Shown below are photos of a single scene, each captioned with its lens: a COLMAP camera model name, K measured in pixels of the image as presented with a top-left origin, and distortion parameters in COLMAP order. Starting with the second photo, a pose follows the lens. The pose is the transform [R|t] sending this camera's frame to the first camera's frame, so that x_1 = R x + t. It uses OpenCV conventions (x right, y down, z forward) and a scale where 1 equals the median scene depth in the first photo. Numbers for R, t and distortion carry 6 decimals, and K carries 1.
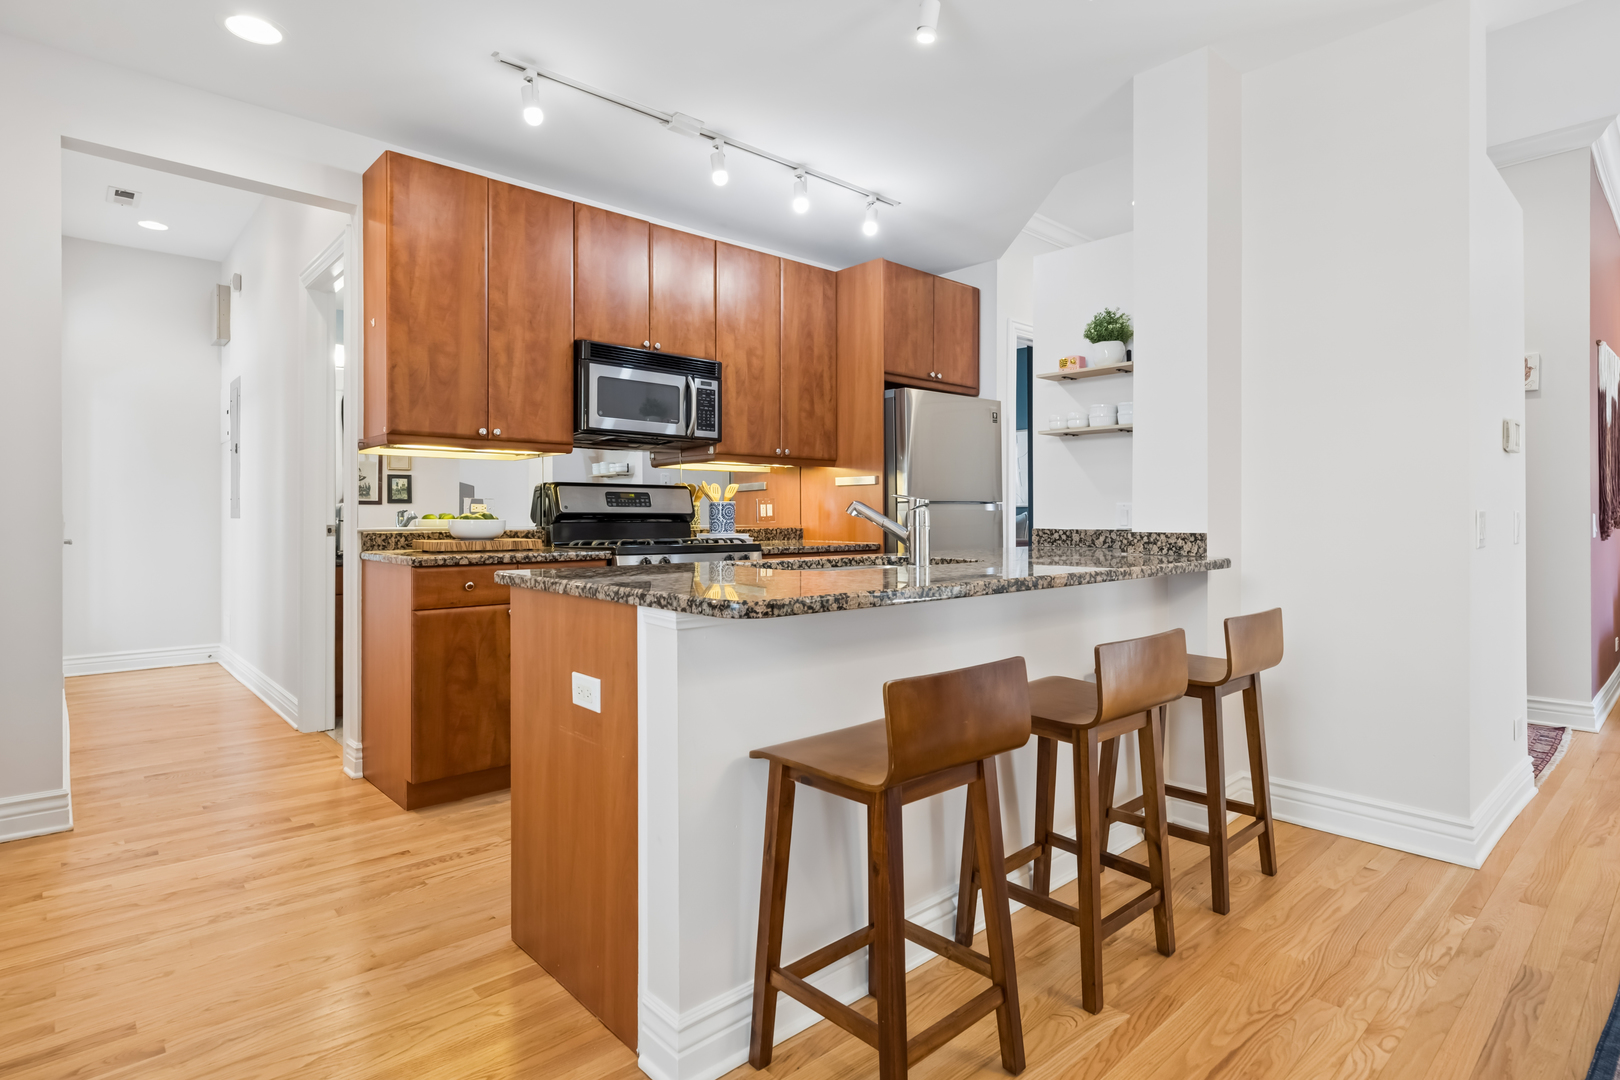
lens RADIAL K [[822.8, 0, 812.7], [0, 822.8, 527.9], [0, 0, 1]] dist [0.007583, -0.000114]
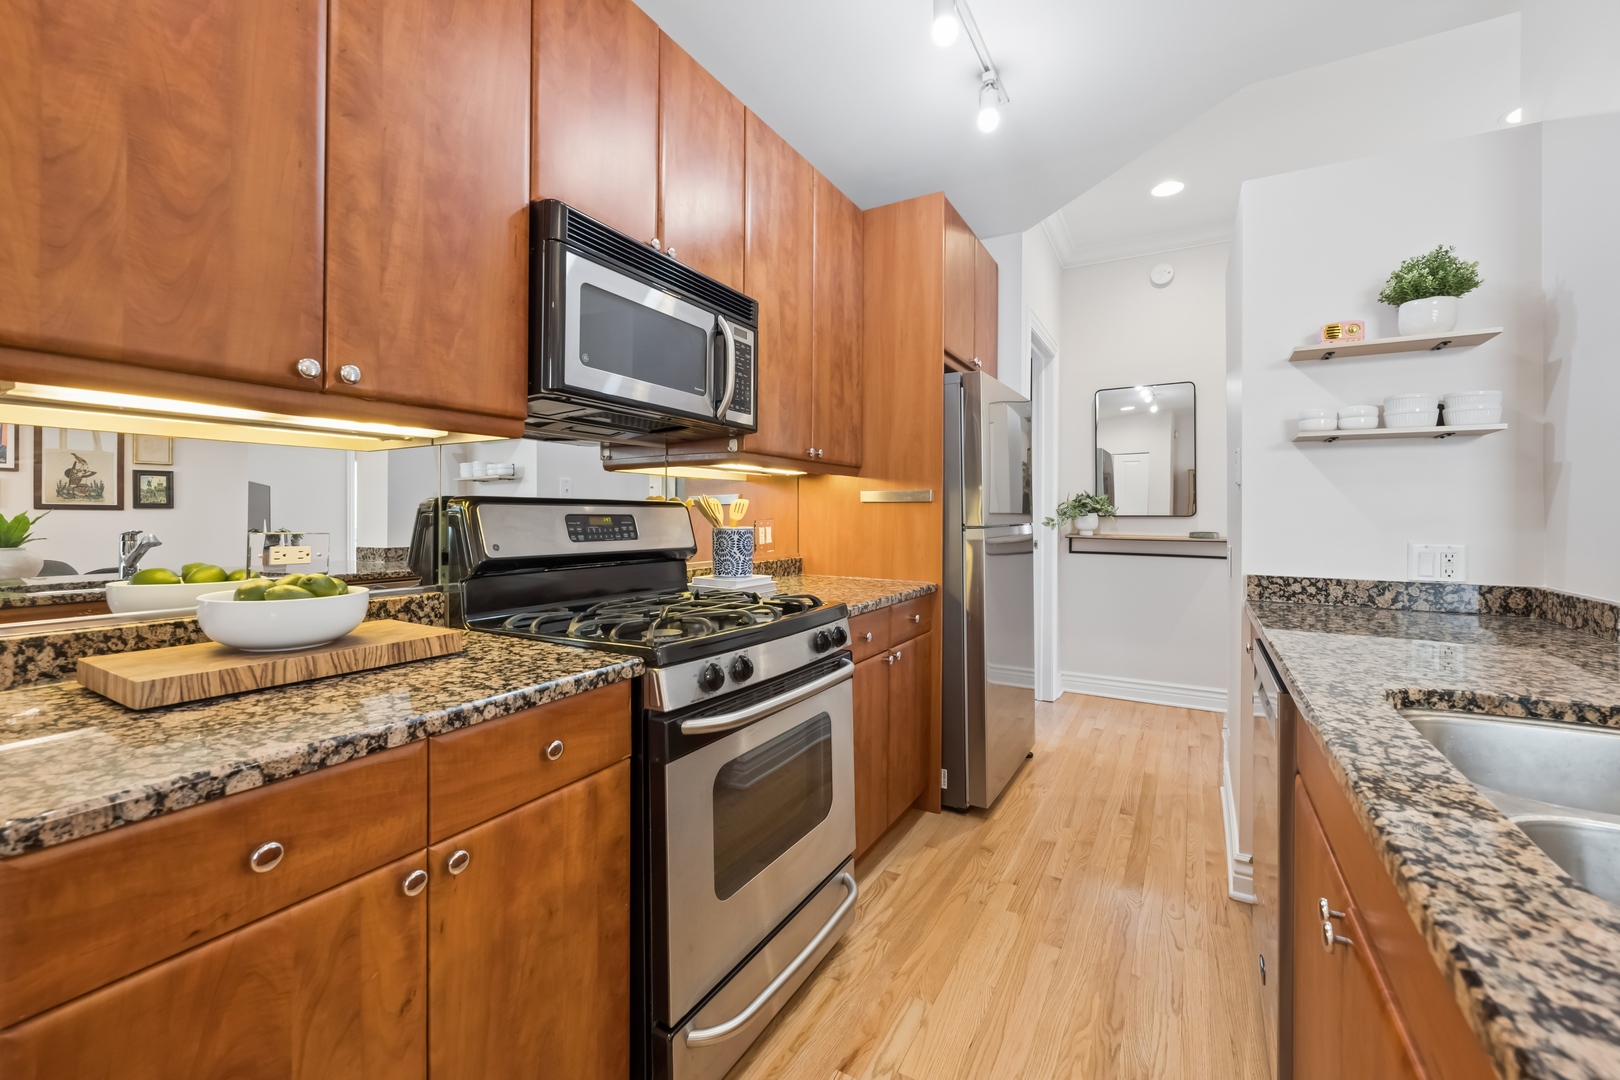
lens RADIAL K [[651.4, 0, 800.8], [0, 651.4, 519.2], [0, 0, 1]] dist [-0.003622, -0.000100]
pose [[0.955801, 0.003534, 0.293993, -0.230145], [-0.002008, 0.999983, -0.005493, -0.038867], [-0.294008, 0.004660, 0.955792, 0.548428]]
